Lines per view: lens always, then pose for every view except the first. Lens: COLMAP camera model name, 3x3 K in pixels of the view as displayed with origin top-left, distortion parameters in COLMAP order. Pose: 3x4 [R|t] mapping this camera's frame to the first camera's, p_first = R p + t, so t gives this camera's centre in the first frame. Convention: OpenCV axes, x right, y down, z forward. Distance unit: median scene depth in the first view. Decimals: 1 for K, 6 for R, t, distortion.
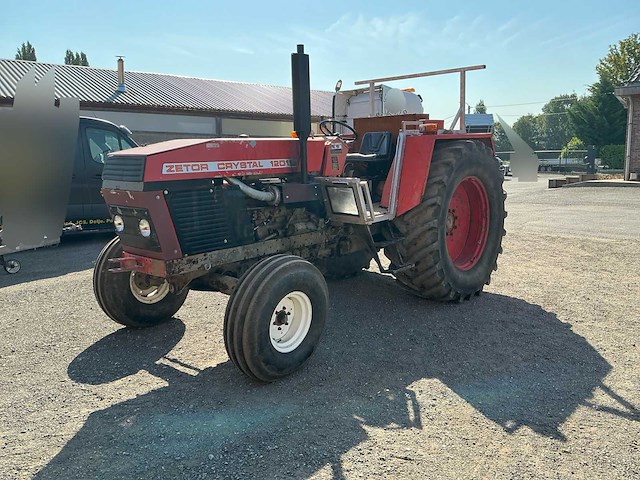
lens RADIAL K [[532.0, 0, 320.0], [0, 532.0, 240.0], [0, 0, 1]] dist [0.149288, -0.313283]
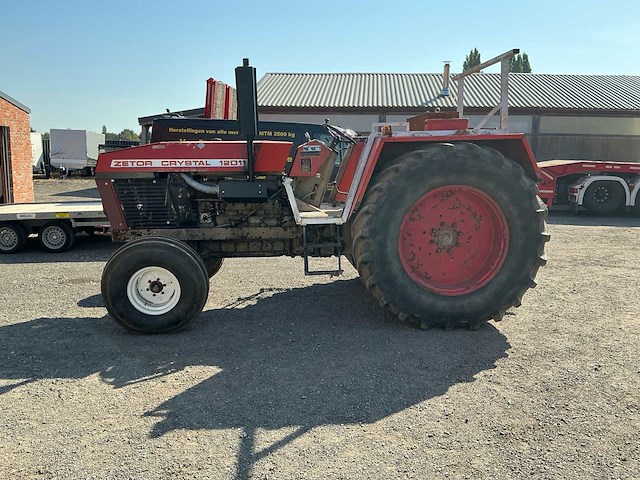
lens RADIAL K [[532.0, 0, 320.0], [0, 532.0, 240.0], [0, 0, 1]] dist [0.149288, -0.313283]
pose [[0.718595, 0.125659, -0.683982, 0.932590], [-0.124894, 0.990868, 0.050825, -0.064640], [0.684122, 0.048902, 0.727727, 0.313477]]
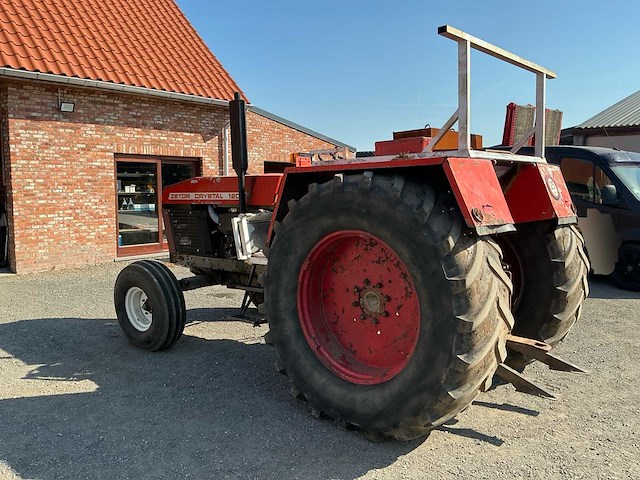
lens RADIAL K [[532.0, 0, 320.0], [0, 532.0, 240.0], [0, 0, 1]] dist [0.149288, -0.313283]
pose [[0.009213, 0.116075, -0.993198, 1.158527], [-0.158462, 0.980859, 0.113163, -0.223060], [0.987322, 0.156341, 0.027430, 1.234698]]
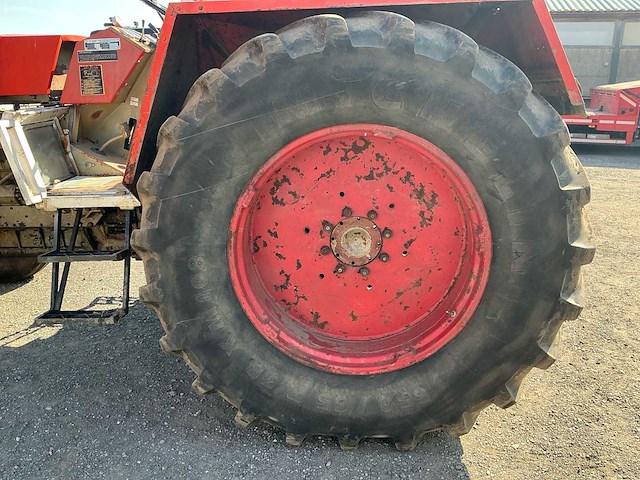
lens RADIAL K [[532.0, 0, 320.0], [0, 532.0, 240.0], [0, 0, 1]] dist [0.149288, -0.313283]
pose [[0.630022, 0.225162, -0.743219, 0.697636], [-0.121178, 0.973825, 0.192303, -0.143409], [0.767064, -0.031093, 0.640816, 0.989252]]
